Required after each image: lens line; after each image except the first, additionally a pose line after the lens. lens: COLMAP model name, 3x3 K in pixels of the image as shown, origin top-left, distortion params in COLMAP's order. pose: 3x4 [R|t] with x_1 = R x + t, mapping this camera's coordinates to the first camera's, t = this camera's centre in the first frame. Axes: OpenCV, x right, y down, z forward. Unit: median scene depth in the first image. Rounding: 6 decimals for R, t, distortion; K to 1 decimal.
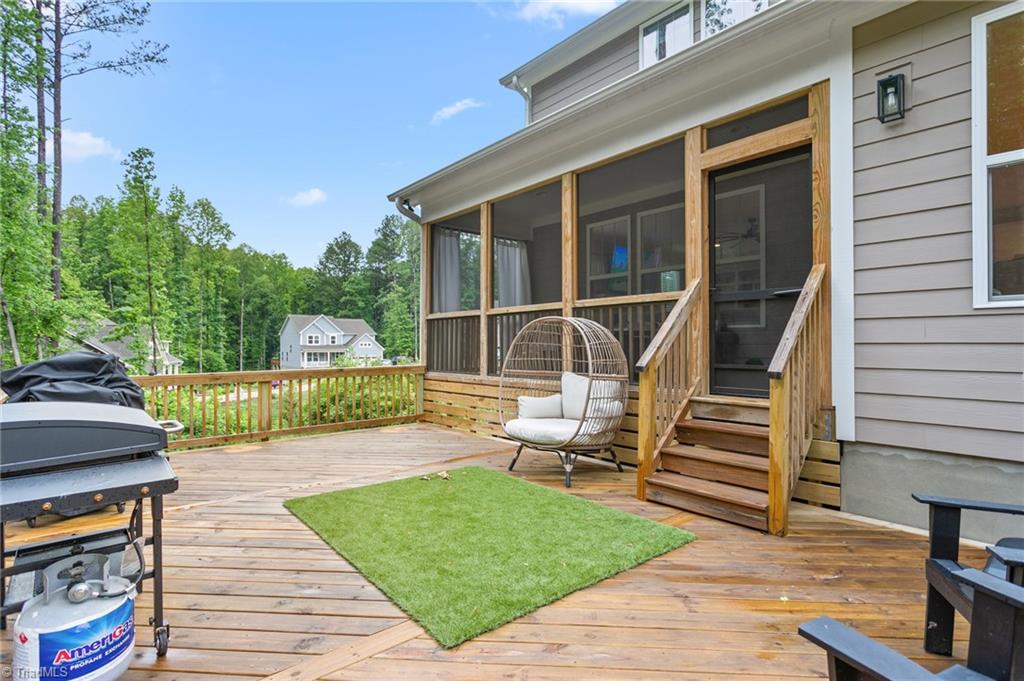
lens RADIAL K [[505.7, 0, 513.4], [0, 505.7, 345.1], [0, 0, 1]] dist [-0.004732, 0.000575]
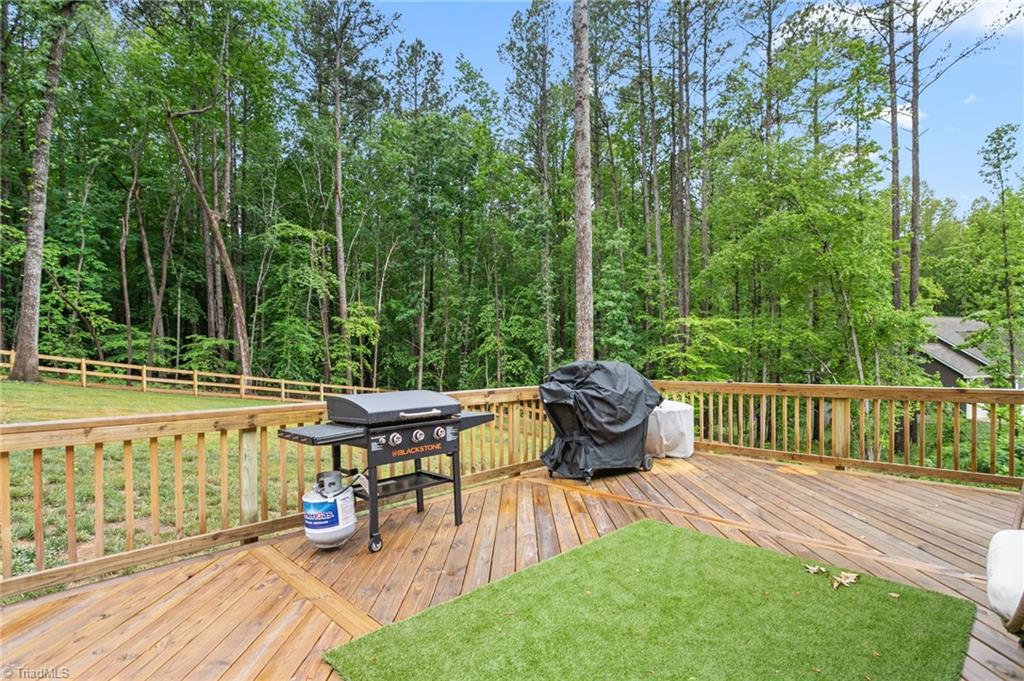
lens RADIAL K [[505.7, 0, 520.4], [0, 505.7, 361.6], [0, 0, 1]] dist [-0.004732, 0.000575]
pose [[0.087956, 0.009350, -0.996080, 0.063898], [0.009244, 0.999905, 0.010202, -0.000151], [0.996081, -0.010105, 0.087862, 0.090887]]
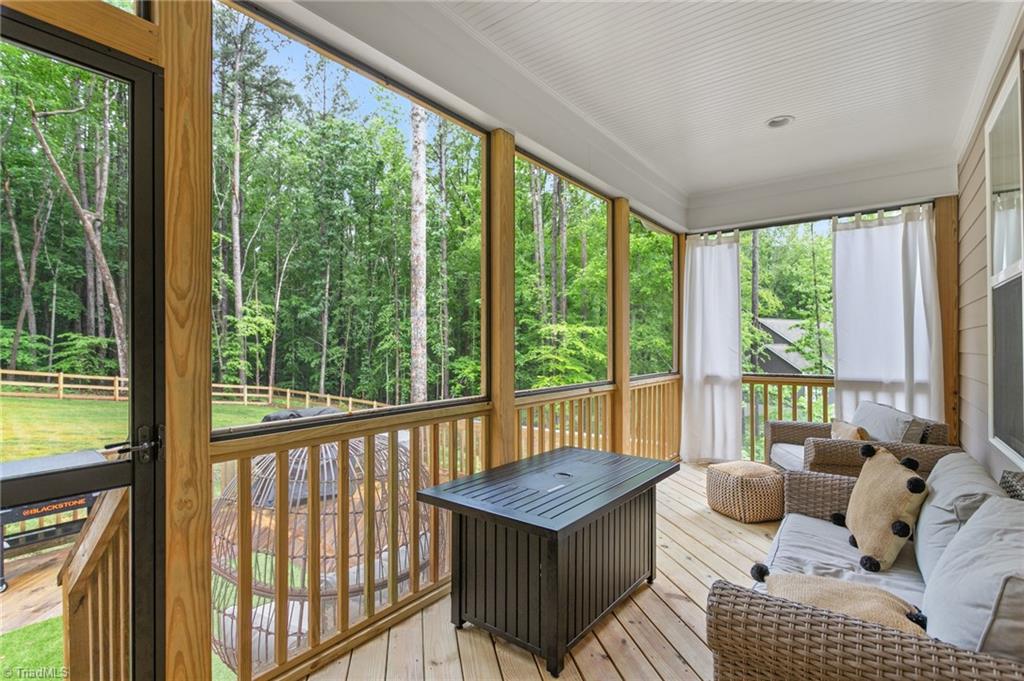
lens RADIAL K [[484.4, 0, 516.5], [0, 484.4, 339.2], [0, 0, 1]] dist [0.001552, 0.002282]
pose [[0.219901, -0.011735, -0.975452, 0.100439], [0.003659, 0.999931, -0.011205, -0.018510], [0.975515, -0.001105, 0.219929, 0.152302]]
